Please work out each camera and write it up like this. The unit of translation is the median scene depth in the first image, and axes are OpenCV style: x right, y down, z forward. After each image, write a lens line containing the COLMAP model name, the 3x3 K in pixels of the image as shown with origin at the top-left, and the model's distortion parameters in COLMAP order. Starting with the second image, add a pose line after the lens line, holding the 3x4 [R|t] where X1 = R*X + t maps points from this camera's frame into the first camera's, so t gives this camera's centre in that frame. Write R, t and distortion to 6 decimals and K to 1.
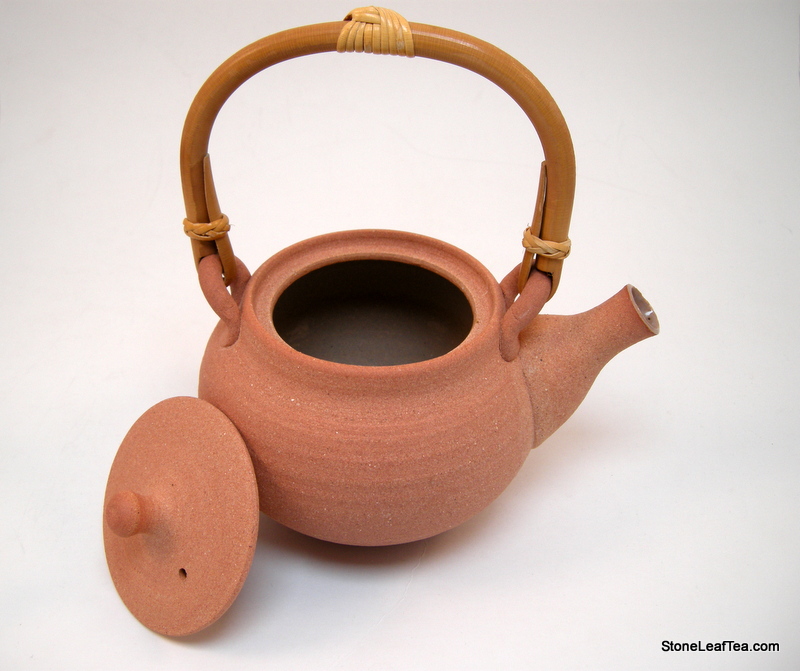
lens RADIAL K [[905.0, 0, 400.0], [0, 905.0, 335.5], [0, 0, 1]] dist [-0.162462, 0.021390]
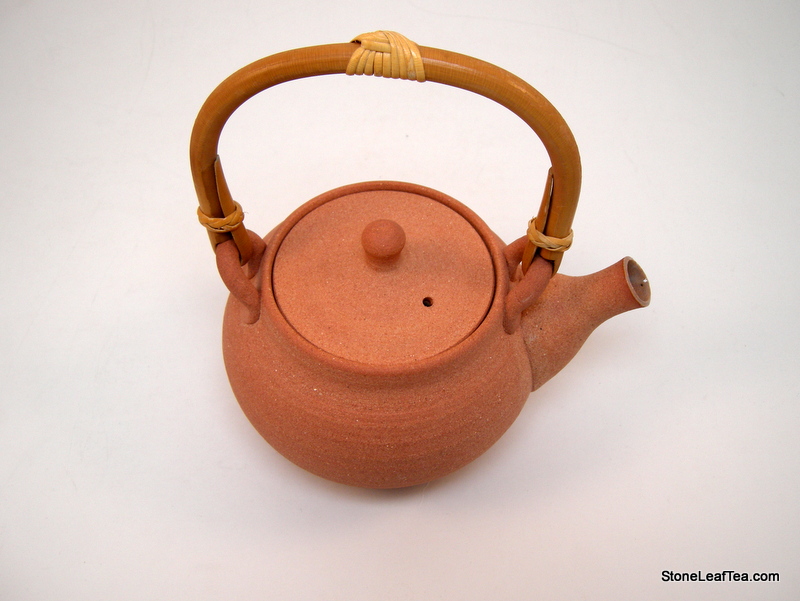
lens RADIAL K [[876.4, 0, 446.5], [0, 876.4, 301.8], [0, 0, 1]] dist [-0.154544, -0.004292]
pose [[0.997948, -0.019769, 0.060905, -0.021781], [0.000567, 0.953841, 0.300311, -0.340440], [-0.064031, -0.299660, 0.951895, 0.013609]]
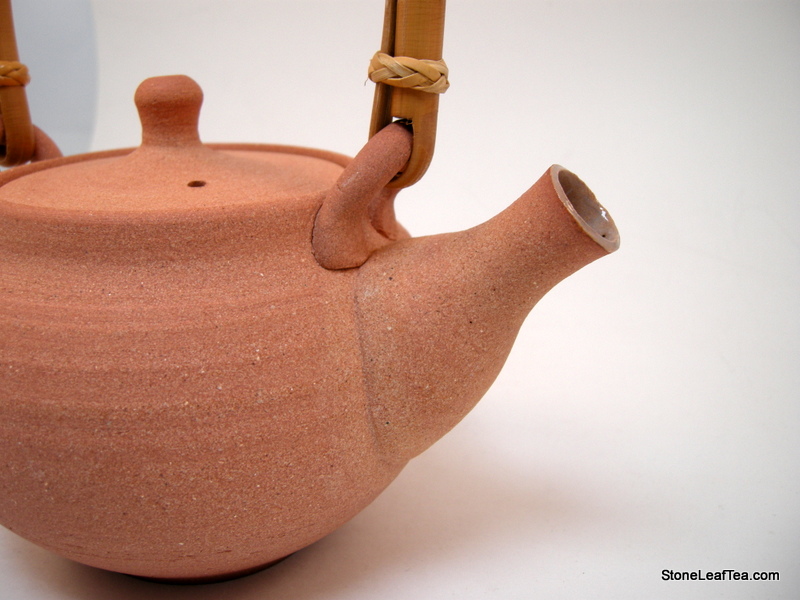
lens RADIAL K [[818.0, 0, 402.1], [0, 818.0, 311.4], [0, 0, 1]] dist [-0.158112, 0.048553]
pose [[0.951083, 0.085216, -0.296951, 0.338295], [-0.167037, 0.950435, -0.262243, 0.192347], [0.259886, 0.299016, 0.918177, 0.567033]]
